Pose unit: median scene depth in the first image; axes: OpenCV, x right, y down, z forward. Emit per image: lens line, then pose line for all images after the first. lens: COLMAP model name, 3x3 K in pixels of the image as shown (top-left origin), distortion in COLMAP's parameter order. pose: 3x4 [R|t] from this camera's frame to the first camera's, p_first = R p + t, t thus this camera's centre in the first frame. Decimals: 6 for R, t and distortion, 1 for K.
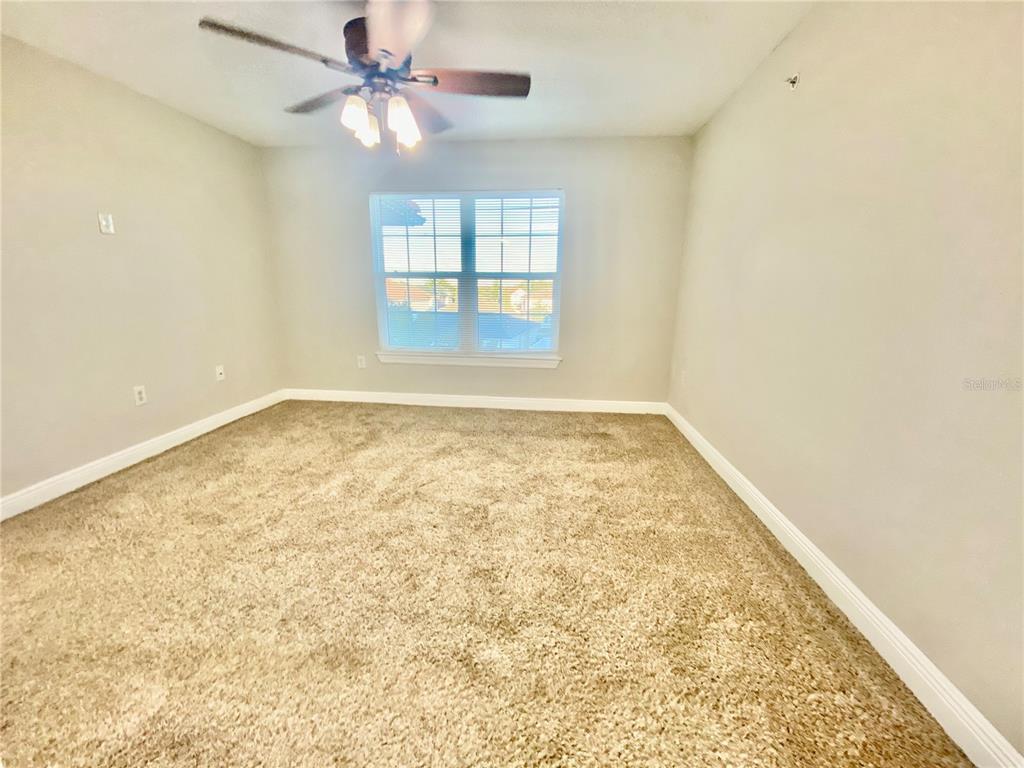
lens RADIAL K [[415.8, 0, 507.2], [0, 415.8, 387.6], [0, 0, 1]] dist [0.008240, -0.014938]
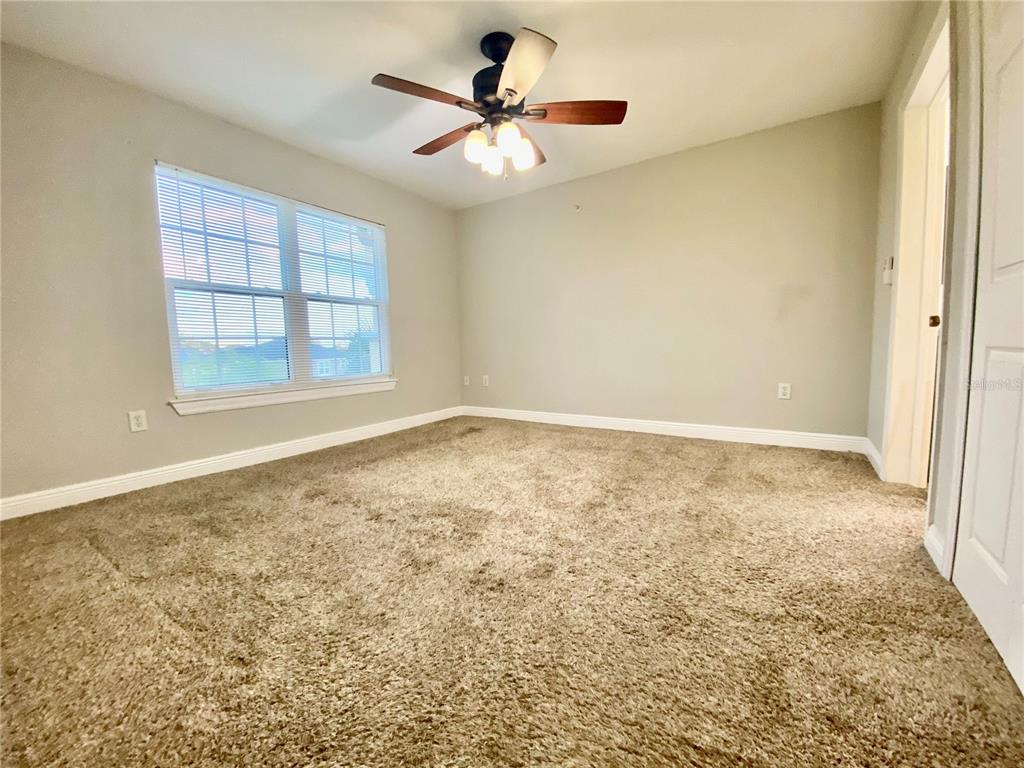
lens RADIAL K [[415.8, 0, 507.2], [0, 415.8, 387.6], [0, 0, 1]] dist [0.008240, -0.014938]
pose [[0.453910, -0.097921, 0.885651, -0.694049], [0.236711, 0.971481, -0.013907, 0.028878], [-0.859030, 0.215956, 0.464144, 0.285691]]
